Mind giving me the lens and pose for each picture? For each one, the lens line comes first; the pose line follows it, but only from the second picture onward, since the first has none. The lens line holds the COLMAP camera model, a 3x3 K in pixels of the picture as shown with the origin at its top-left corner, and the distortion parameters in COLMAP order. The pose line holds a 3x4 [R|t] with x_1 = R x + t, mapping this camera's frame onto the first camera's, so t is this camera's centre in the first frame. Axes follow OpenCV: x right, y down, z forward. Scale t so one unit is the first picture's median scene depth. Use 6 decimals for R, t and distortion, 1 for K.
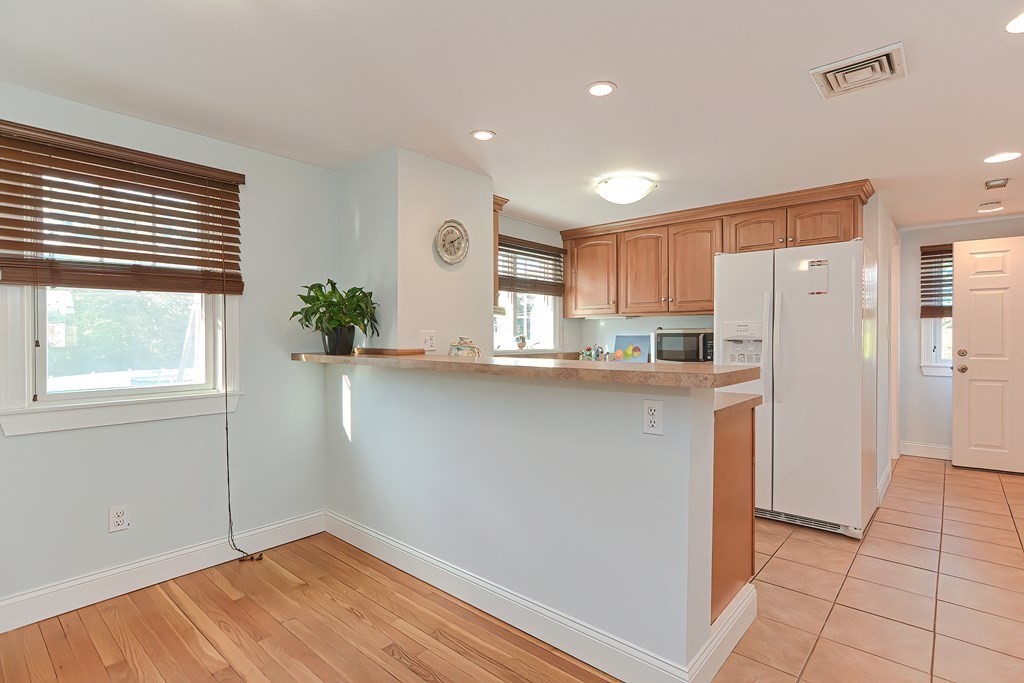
lens RADIAL K [[500.3, 0, 523.8], [0, 500.3, 335.7], [0, 0, 1]] dist [-0.000073, 0.000770]
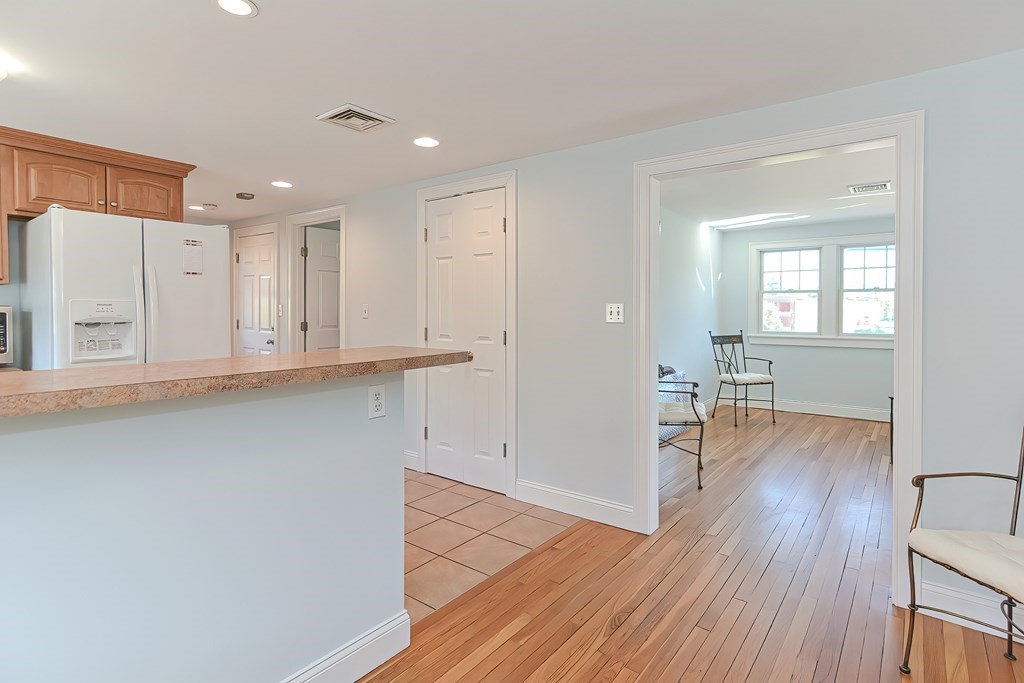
lens RADIAL K [[511.9, 0, 509.4], [0, 511.9, 310.8], [0, 0, 1]] dist [0.007988, 0.001278]
pose [[-0.047928, -0.003364, 0.998845, -0.307169], [-0.003864, 0.999987, 0.003182, -0.011456], [-0.998843, -0.003707, -0.047940, 0.289073]]
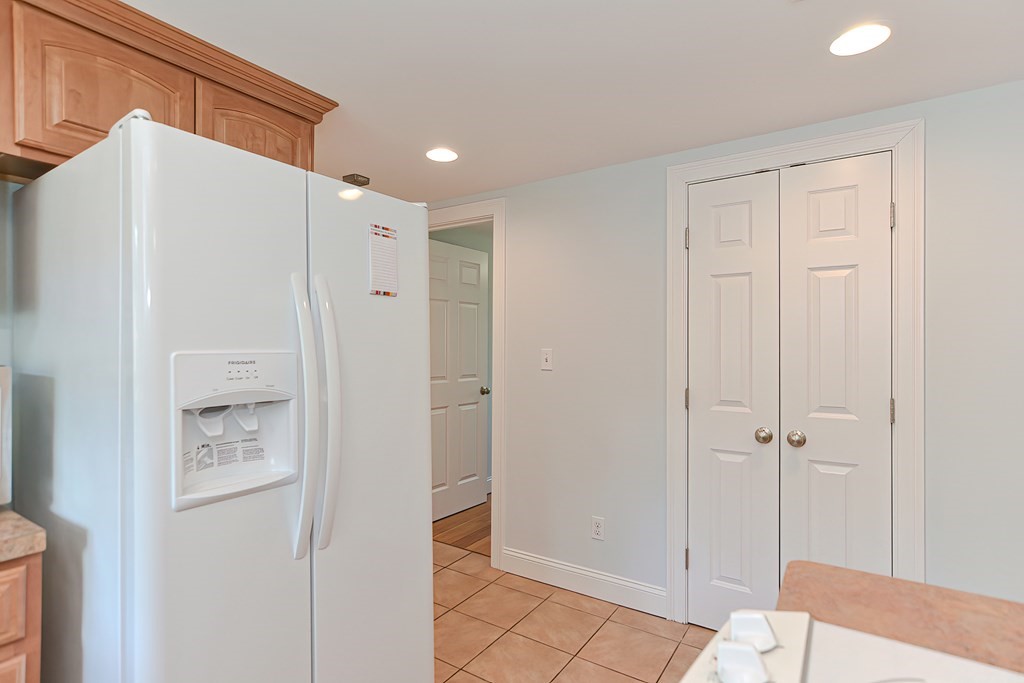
lens RADIAL K [[514.6, 0, 512.0], [0, 514.6, 341.5], [0, 0, 1]] dist [-0.001257, 0.000718]
pose [[-0.121955, 0.005679, 0.992519, 0.052007], [-0.003274, 0.999976, -0.006124, -0.024309], [-0.992530, -0.003997, -0.121933, 0.636121]]
